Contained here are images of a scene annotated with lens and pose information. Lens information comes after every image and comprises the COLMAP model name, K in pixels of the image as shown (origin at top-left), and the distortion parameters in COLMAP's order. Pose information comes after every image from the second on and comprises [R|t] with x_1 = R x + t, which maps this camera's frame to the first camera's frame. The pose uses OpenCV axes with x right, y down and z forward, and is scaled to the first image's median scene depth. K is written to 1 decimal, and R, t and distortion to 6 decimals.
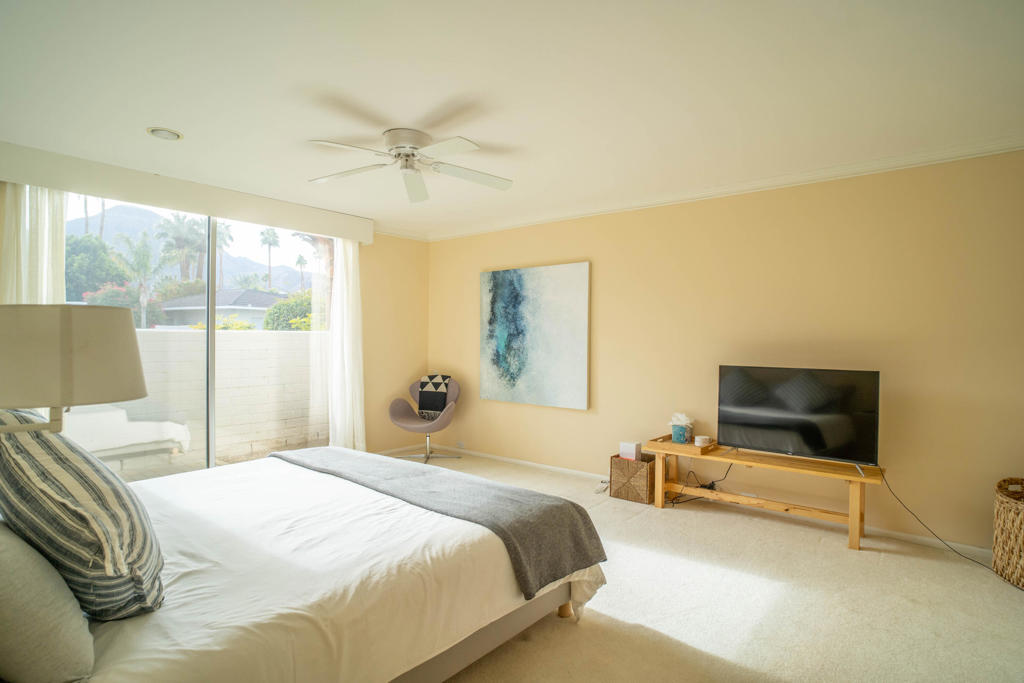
lens RADIAL K [[531.0, 0, 515.1], [0, 531.0, 340.2], [0, 0, 1]] dist [-0.042444, 0.017468]
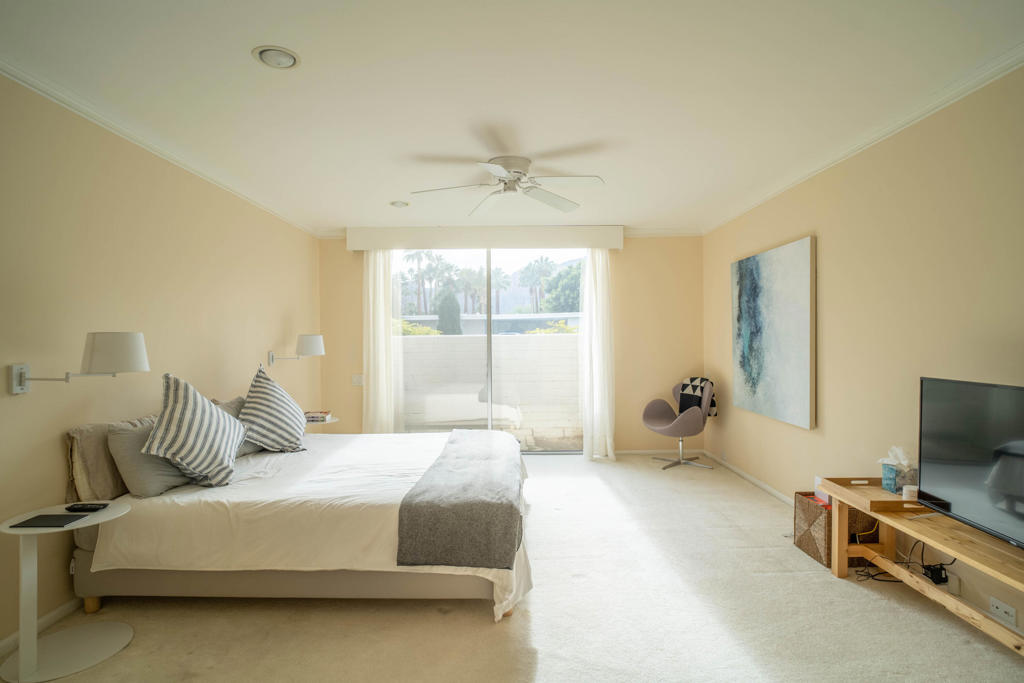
lens RADIAL K [[531.0, 0, 510.9], [0, 531.0, 339.9], [0, 0, 1]] dist [-0.042444, 0.017468]
pose [[0.637598, -0.011284, -0.770286, 0.400018], [0.011321, 0.999922, -0.005277, 0.000732], [0.770286, -0.005356, 0.637676, 0.165438]]
